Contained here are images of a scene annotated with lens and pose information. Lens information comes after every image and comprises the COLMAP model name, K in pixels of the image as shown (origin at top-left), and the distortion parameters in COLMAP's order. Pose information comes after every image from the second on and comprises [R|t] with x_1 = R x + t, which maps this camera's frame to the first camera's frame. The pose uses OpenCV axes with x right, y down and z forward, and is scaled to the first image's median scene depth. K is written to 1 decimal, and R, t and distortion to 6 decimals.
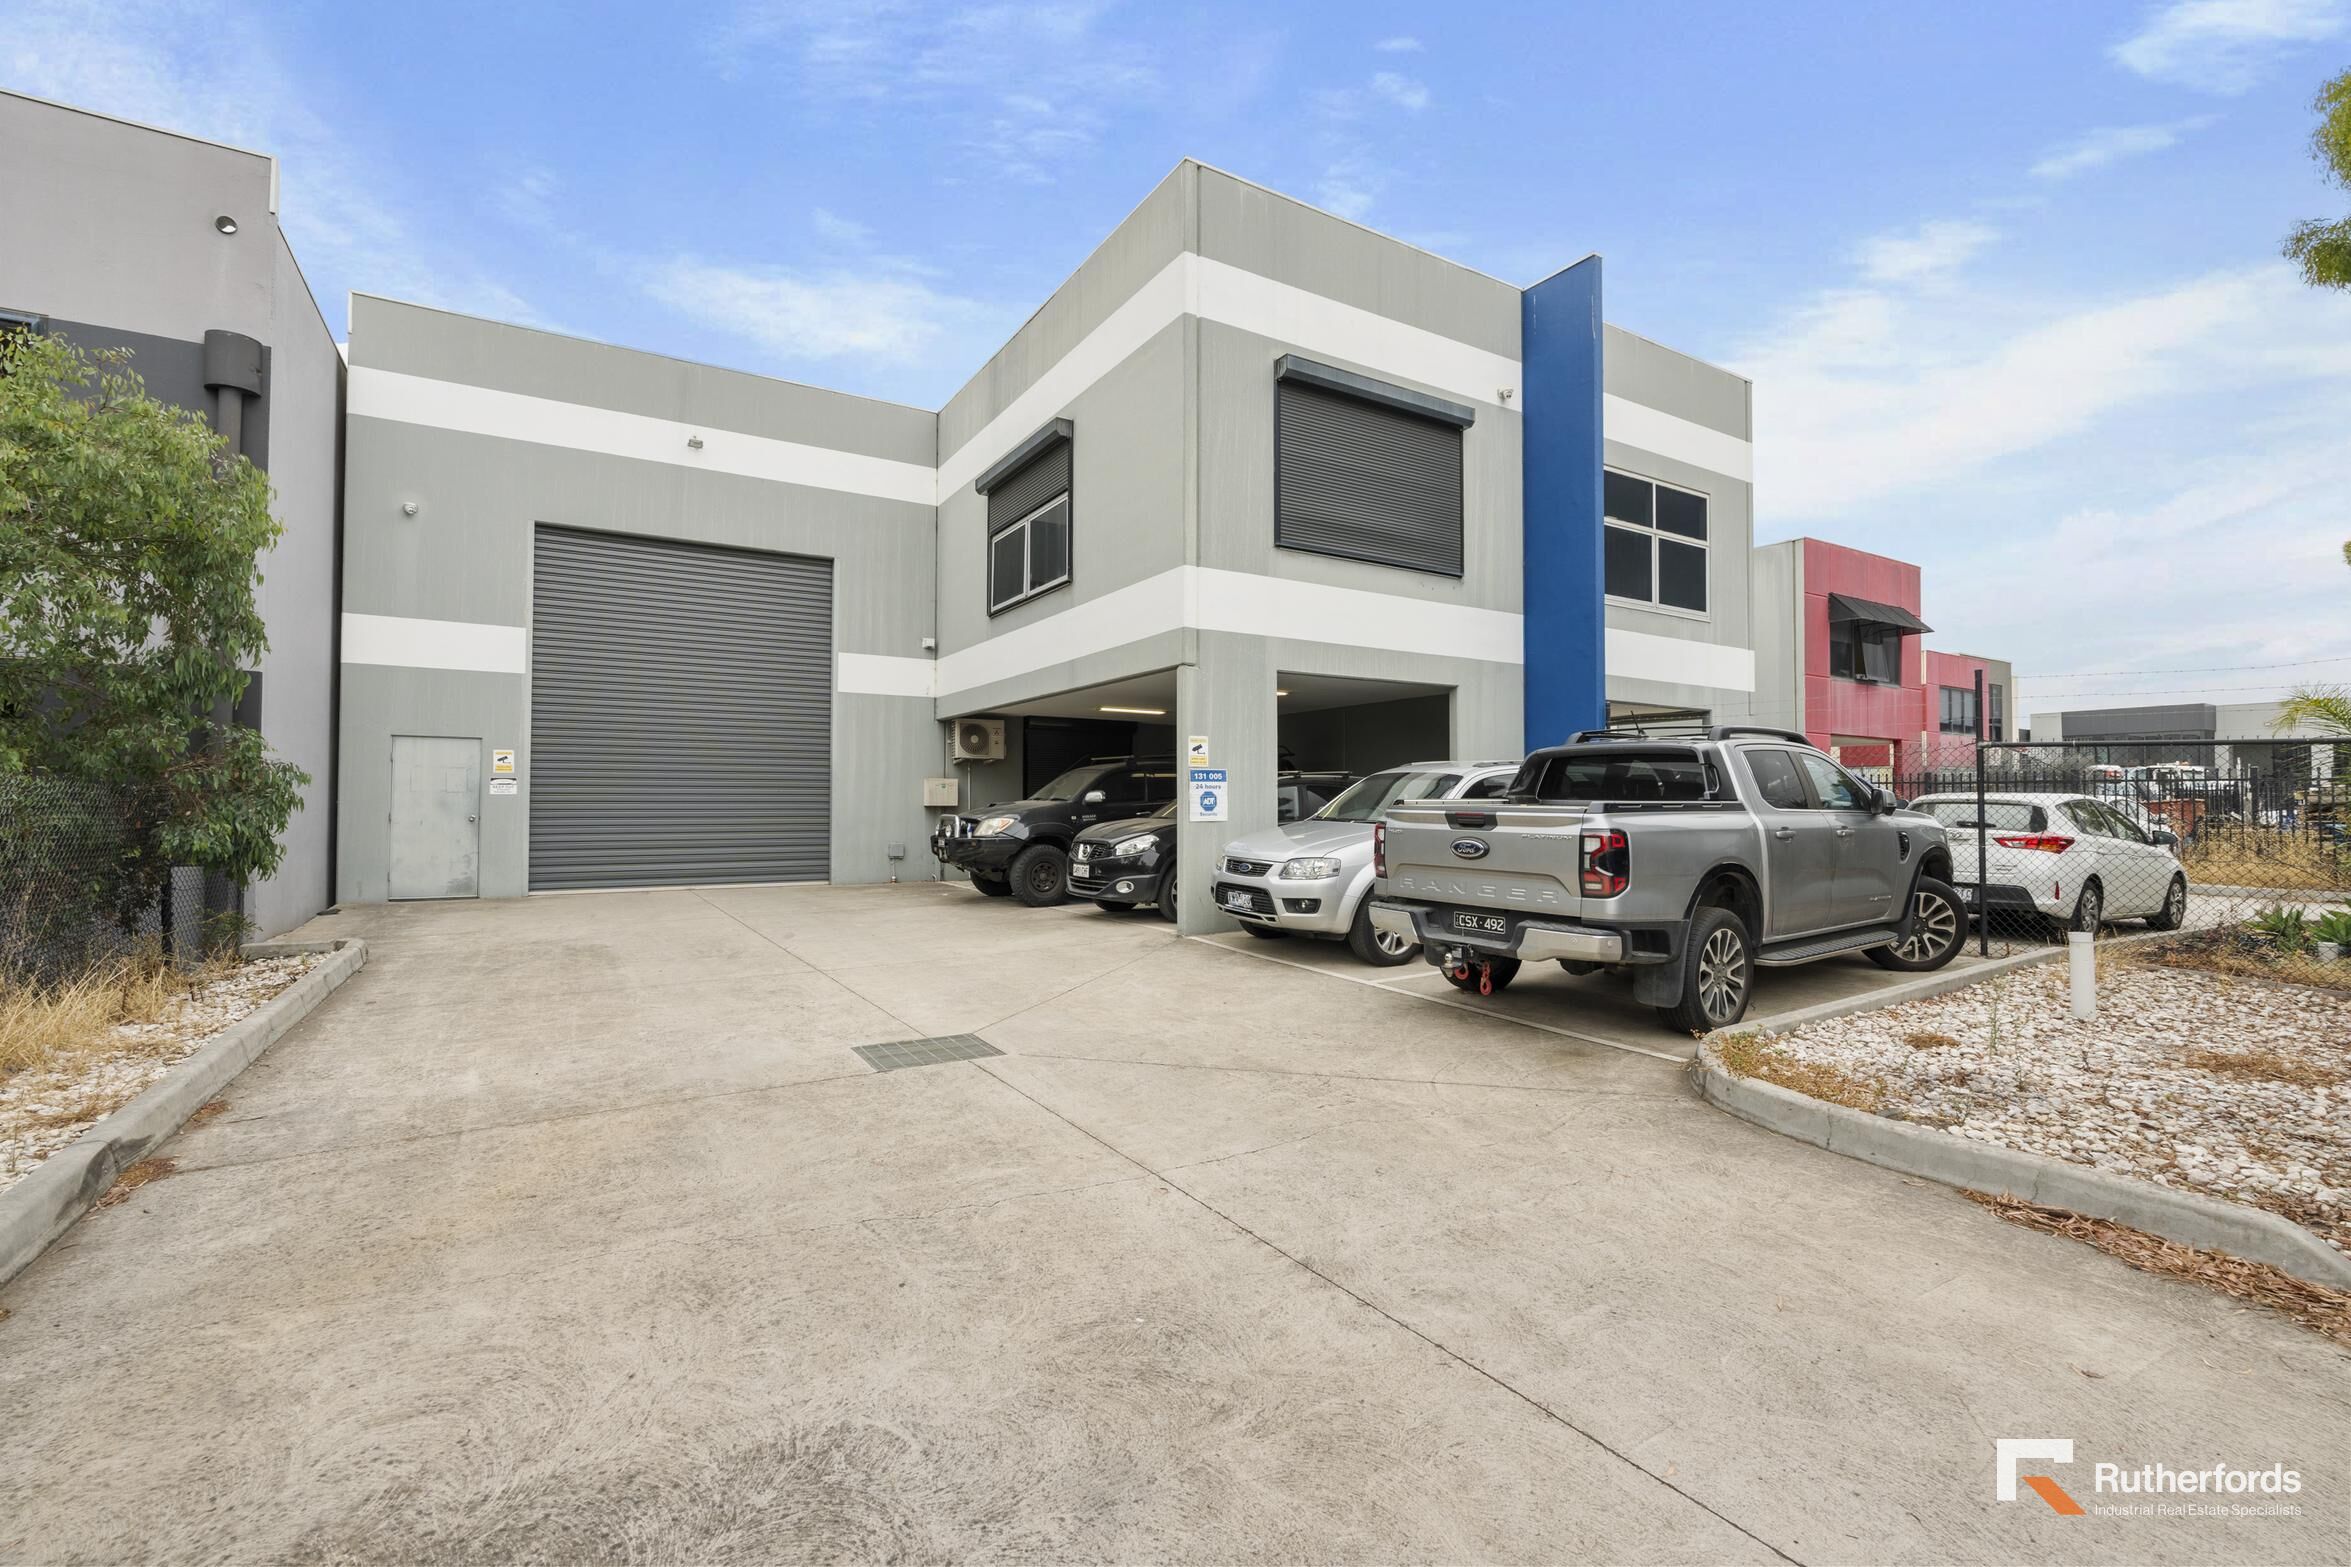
lens RADIAL K [[1020.9, 0, 1176.0], [0, 1020.9, 786.4], [0, 0, 1]] dist [-0.006275, 0.000869]
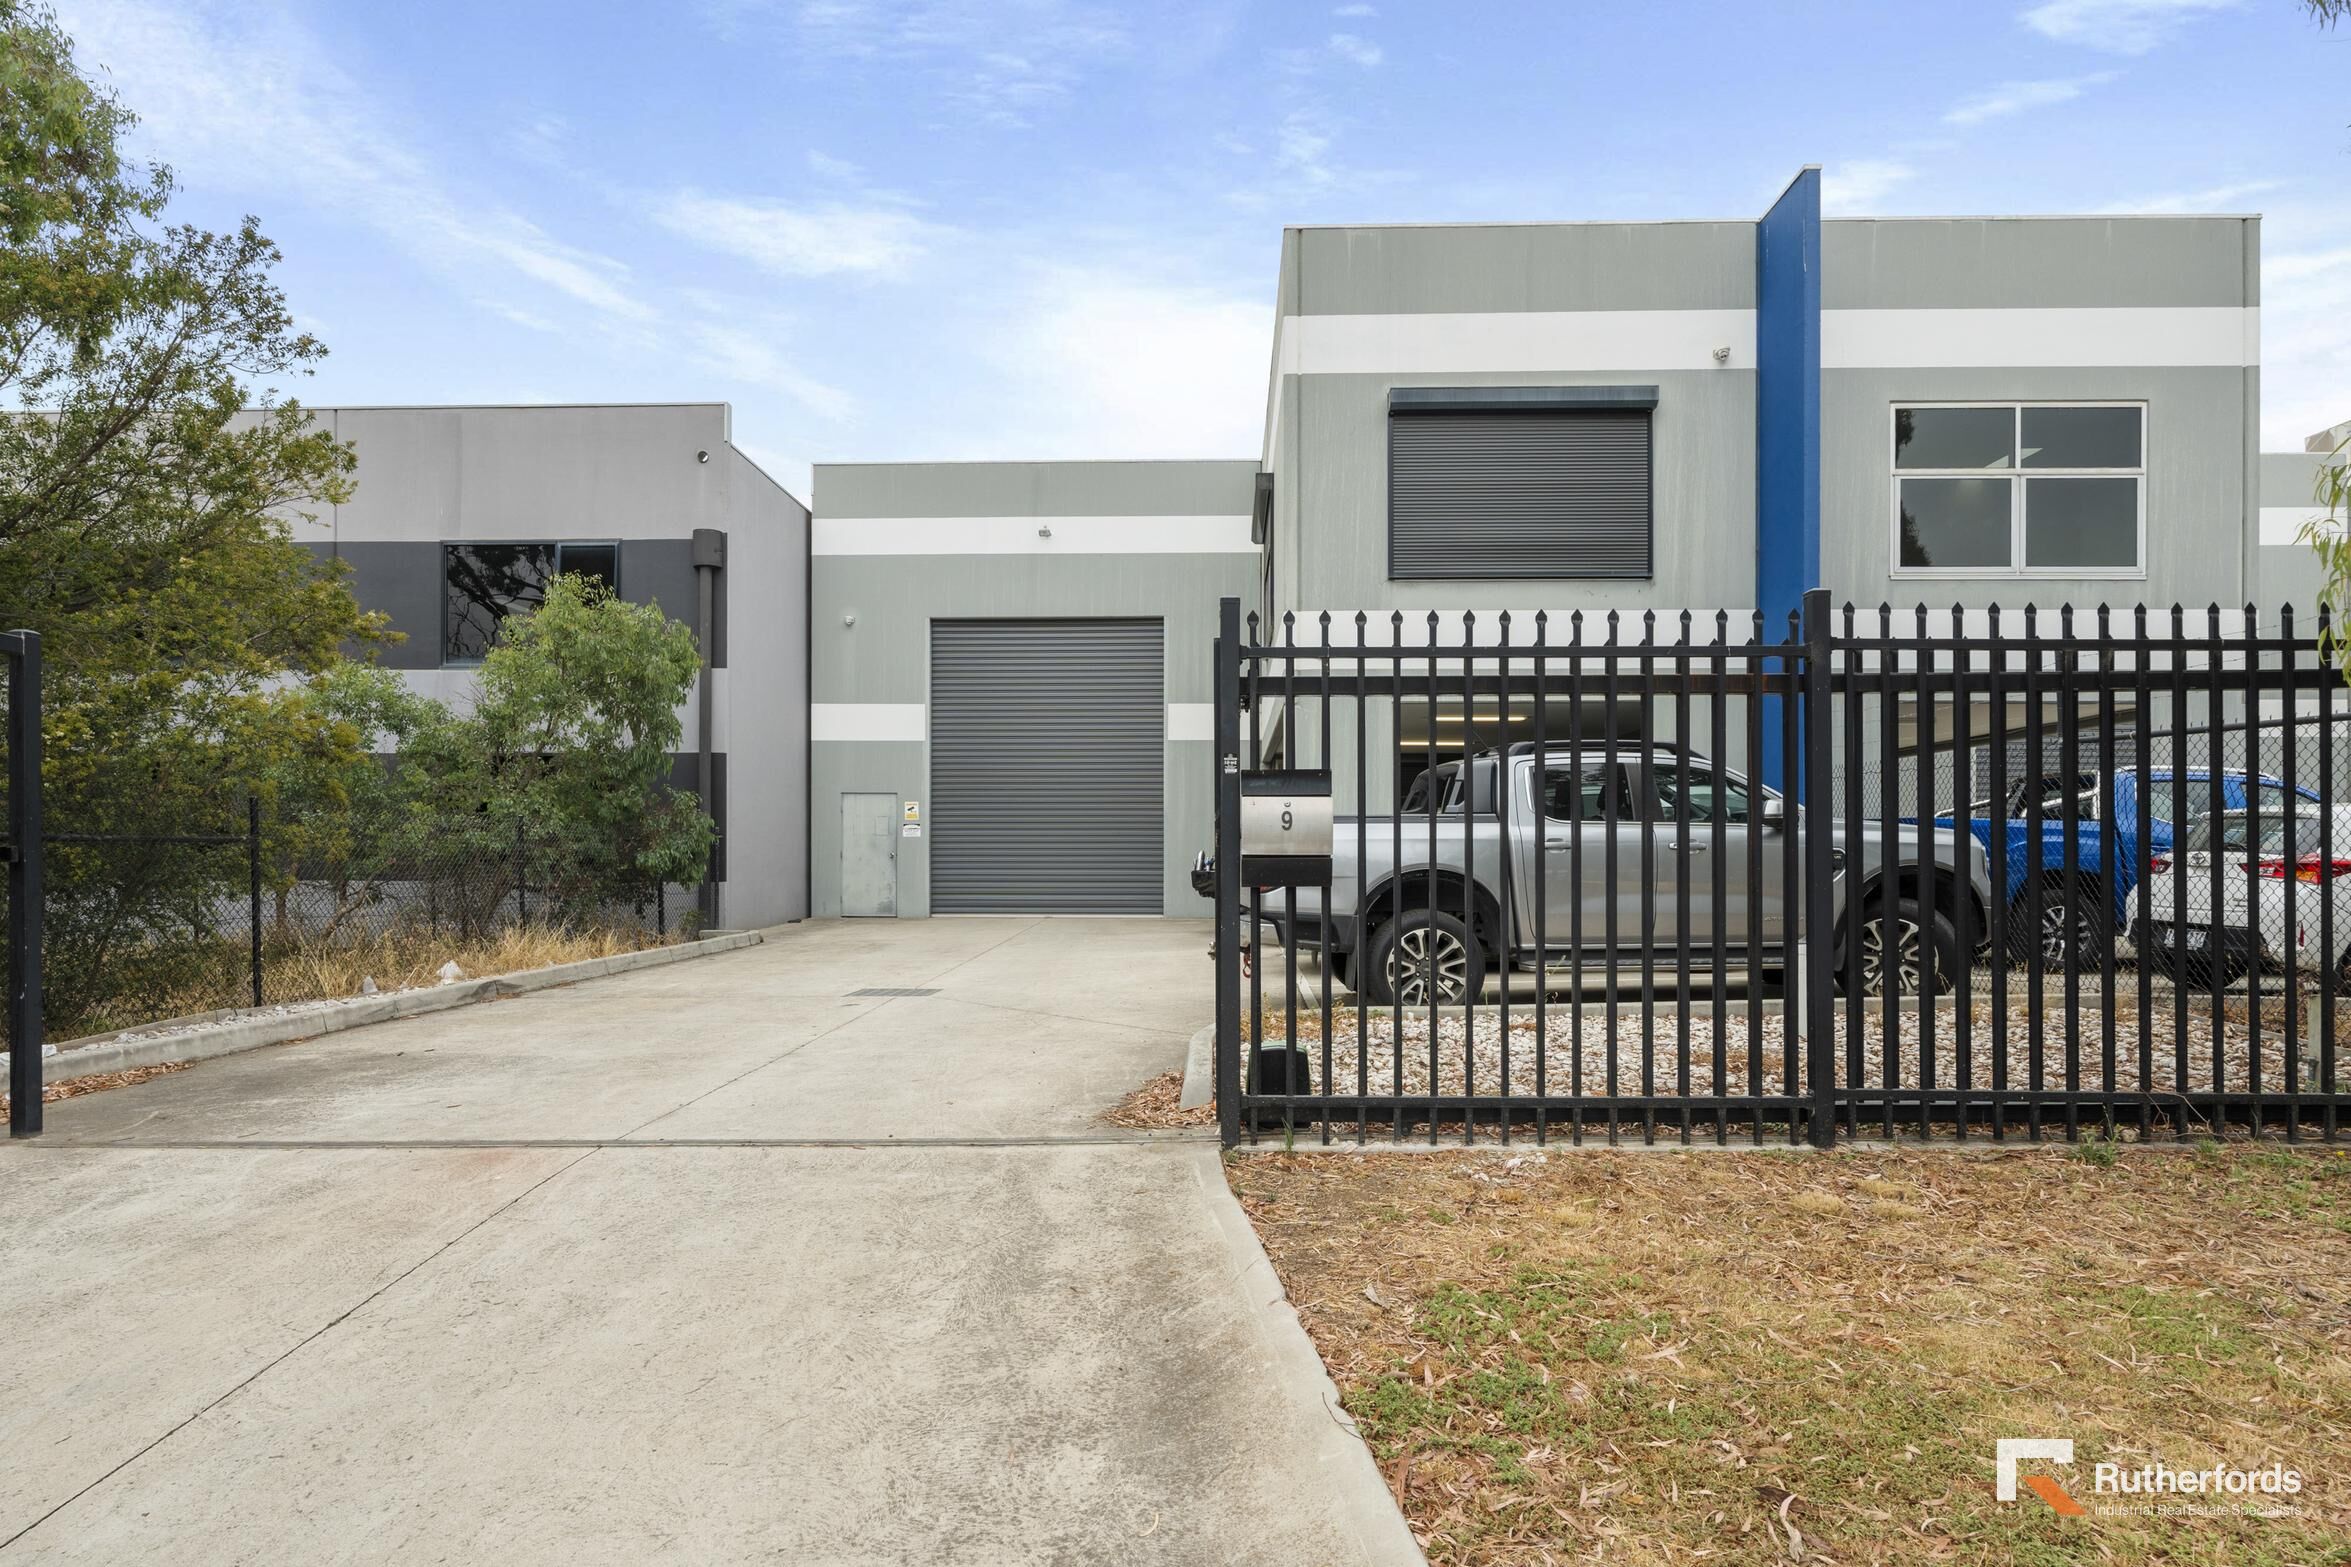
lens RADIAL K [[1258.0, 0, 1178.3], [0, 1258.0, 855.8], [0, 0, 1]] dist [-0.001879, 0.000021]
pose [[0.836675, -0.003960, -0.547686, 0.506575], [0.011095, 0.999891, 0.009719, 0.021426], [0.547588, -0.014208, 0.836628, -0.138446]]
